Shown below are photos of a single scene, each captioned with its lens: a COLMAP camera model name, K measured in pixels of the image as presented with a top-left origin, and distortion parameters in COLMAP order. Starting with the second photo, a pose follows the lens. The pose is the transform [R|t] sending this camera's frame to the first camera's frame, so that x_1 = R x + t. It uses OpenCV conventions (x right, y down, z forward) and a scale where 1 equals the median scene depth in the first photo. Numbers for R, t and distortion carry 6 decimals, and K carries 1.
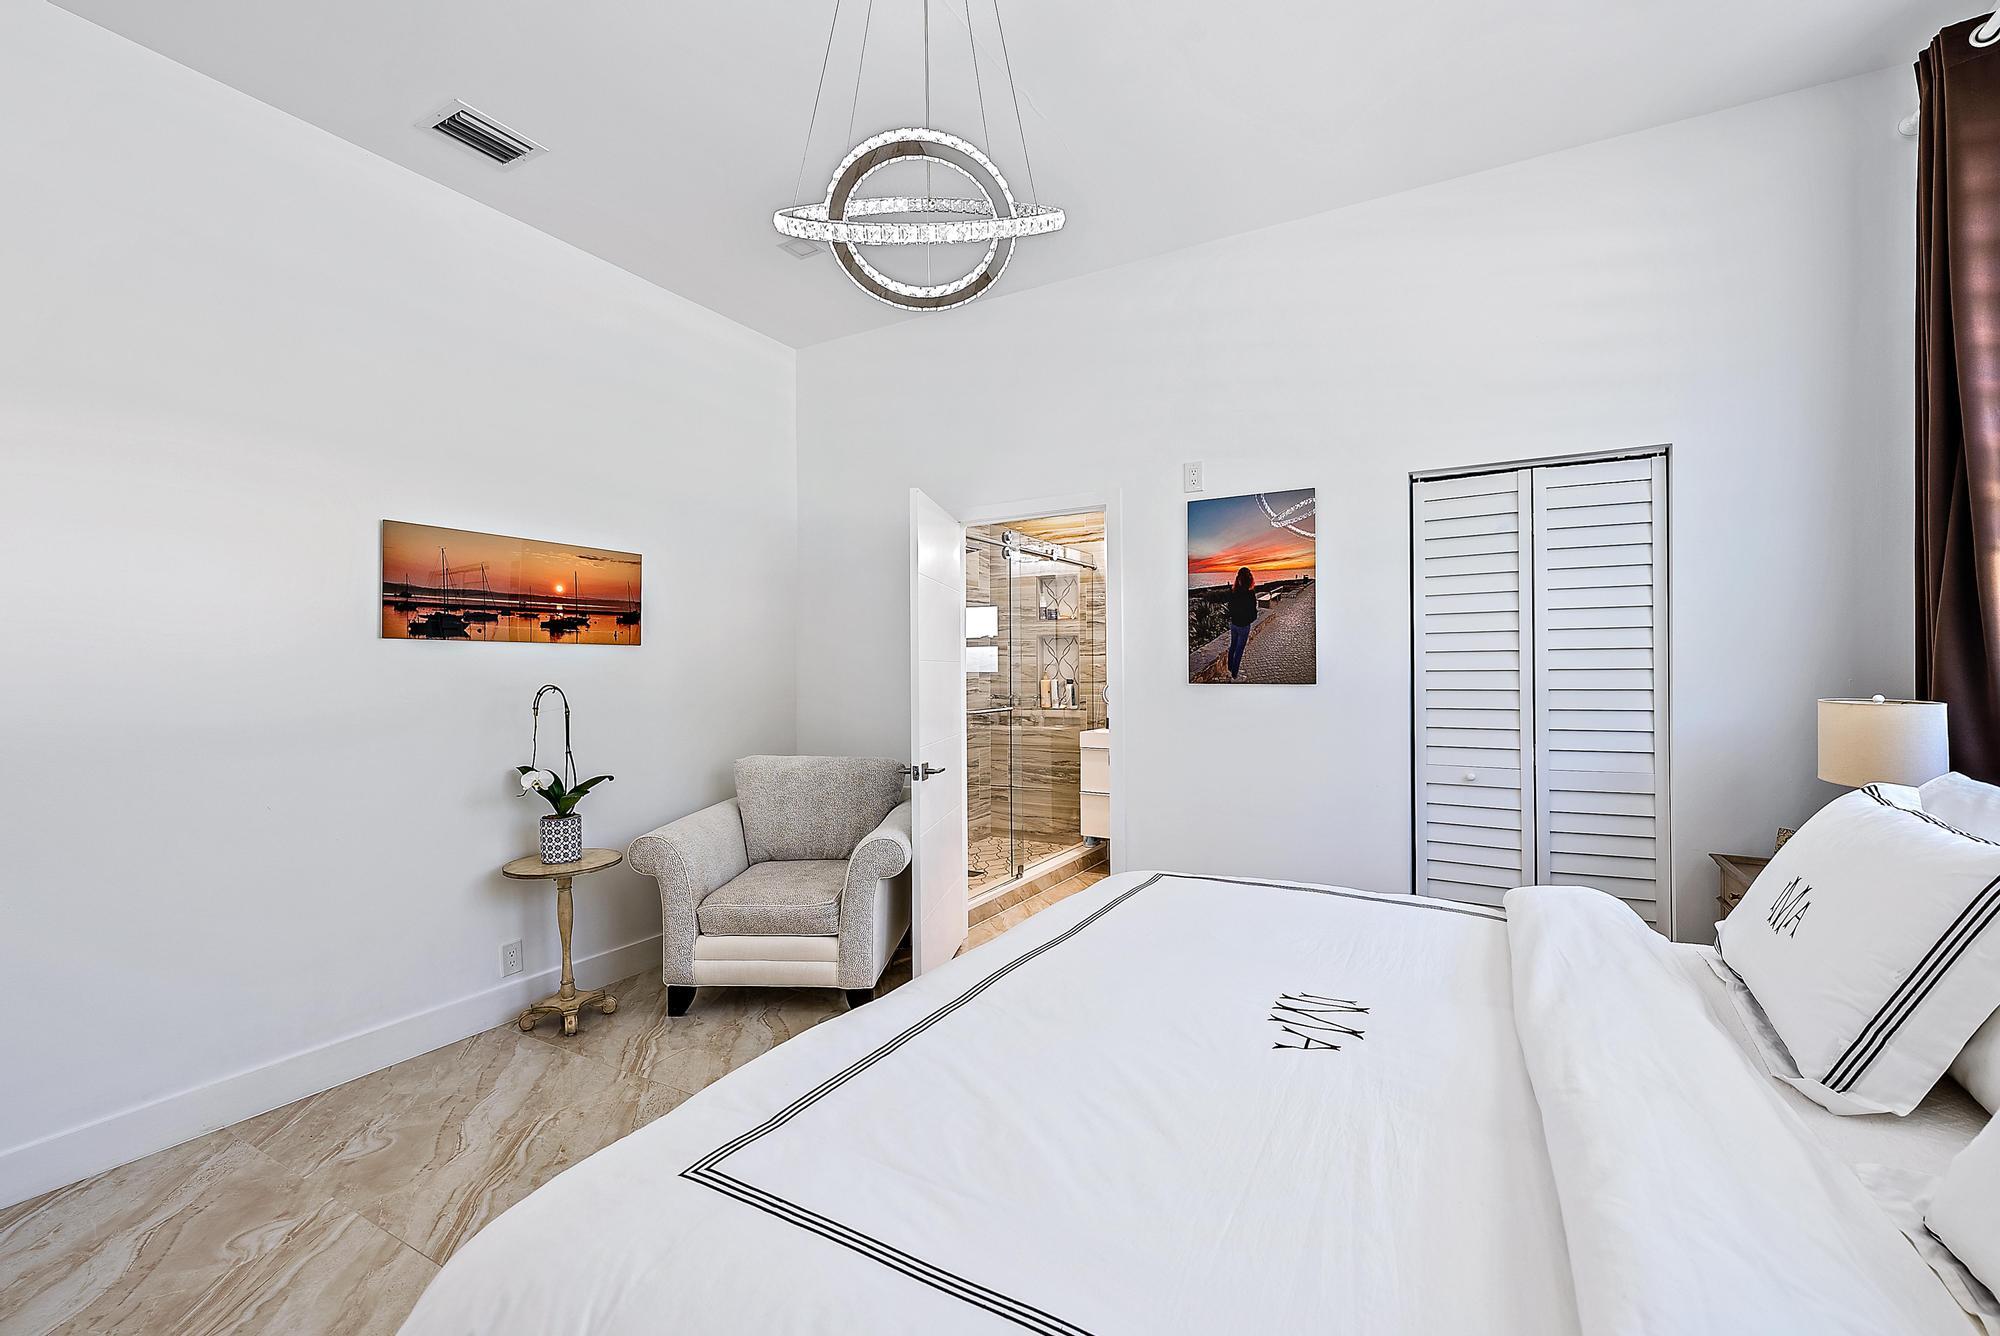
lens RADIAL K [[844.3, 0, 998.8], [0, 844.3, 665.0], [0, 0, 1]] dist [0.001763, -0.000900]
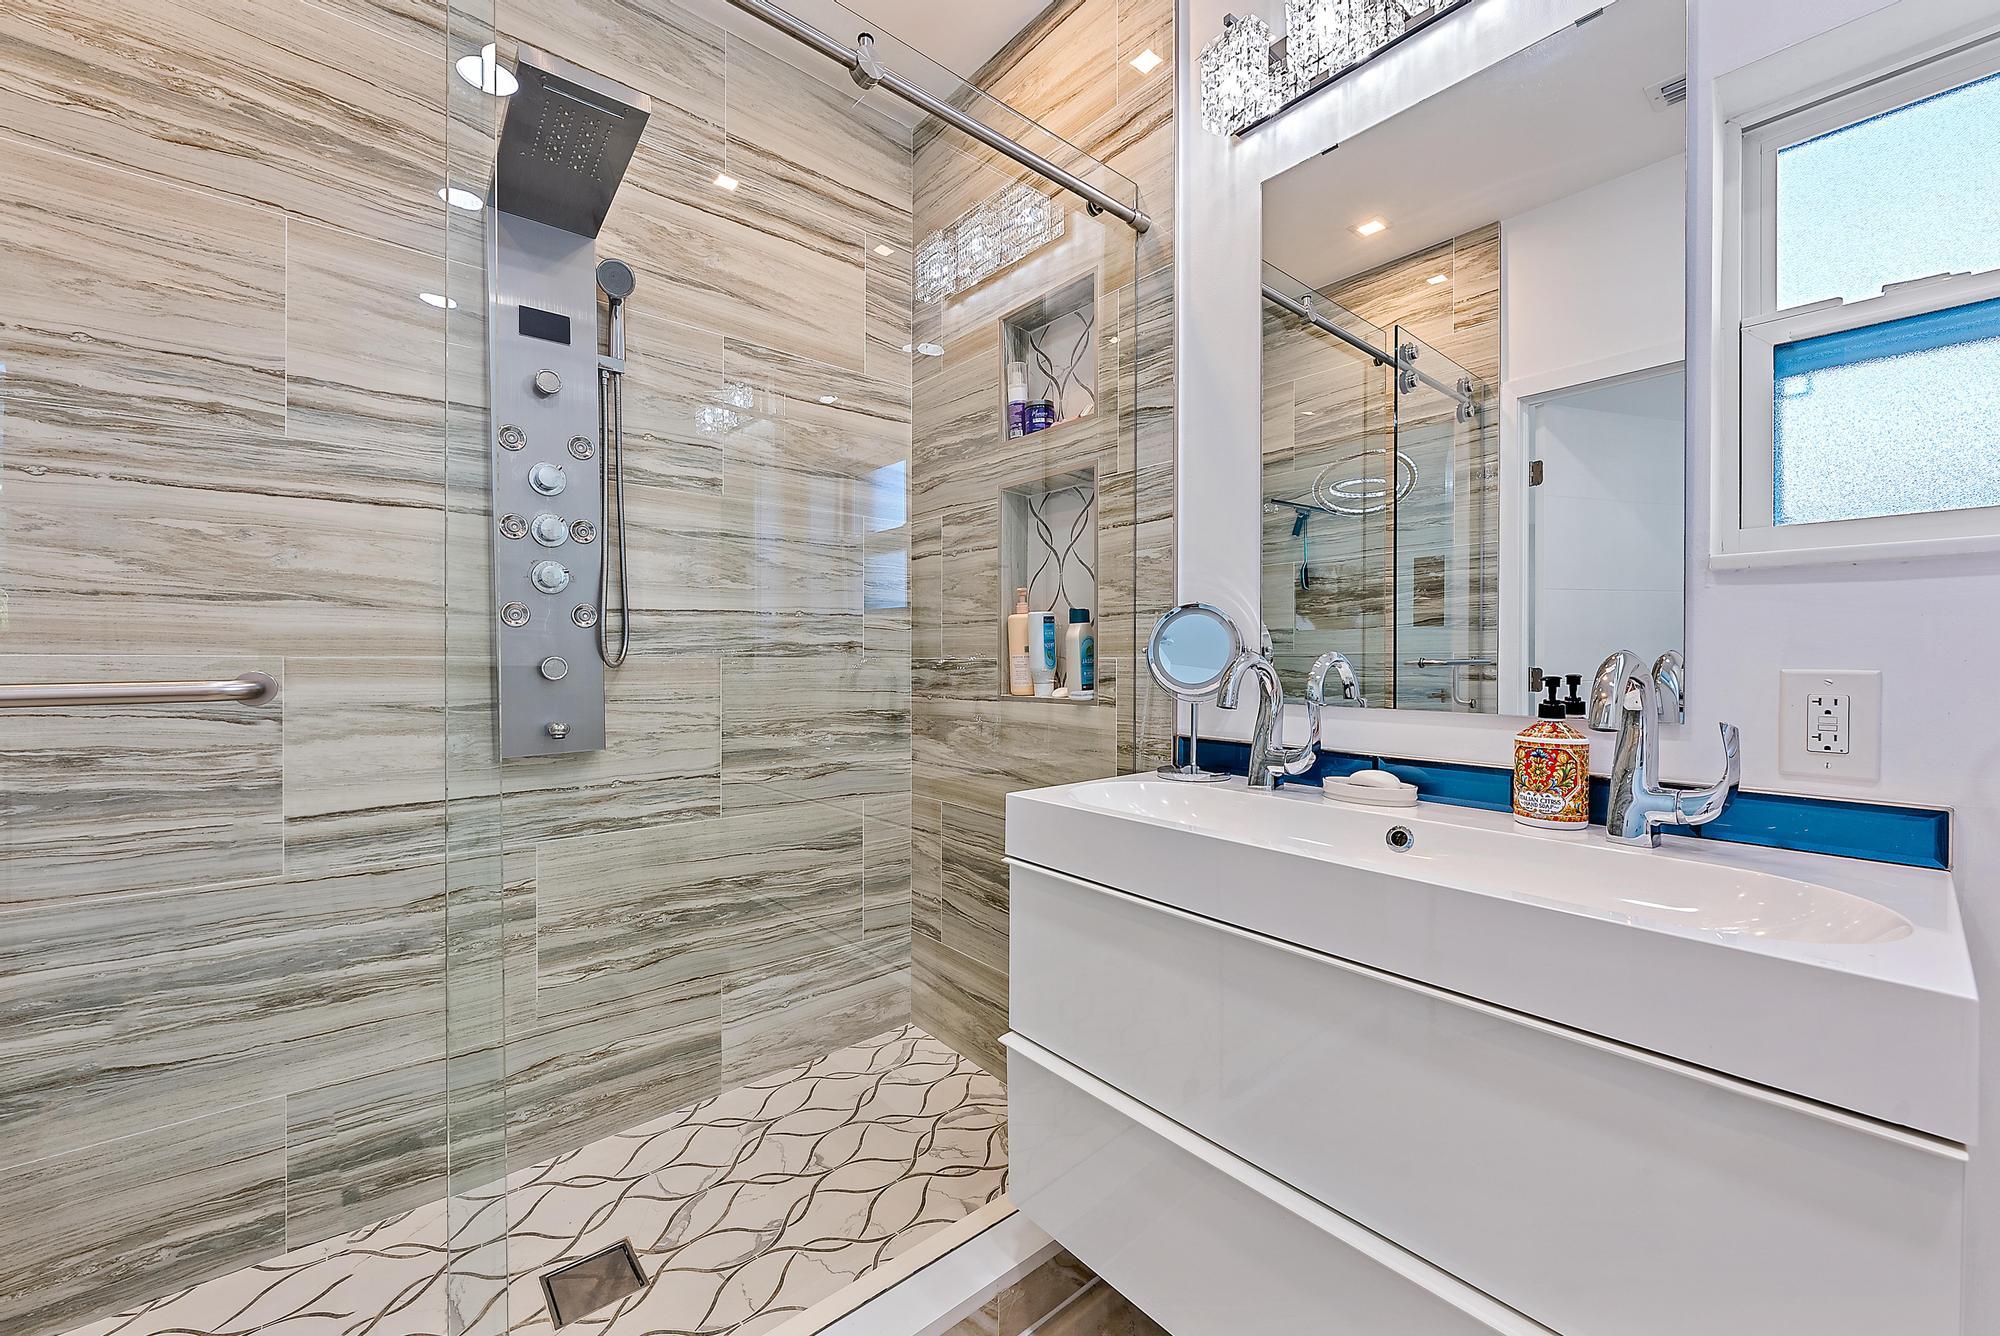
lens RADIAL K [[777.4, 0, 994.5], [0, 777.4, 666.2], [0, 0, 1]] dist [-0.007074, 0.001023]
pose [[0.937726, 0.005823, -0.347327, 0.172371], [0.001639, 0.999774, 0.021188, 0.035689], [0.347372, -0.020438, 0.937505, 0.779913]]
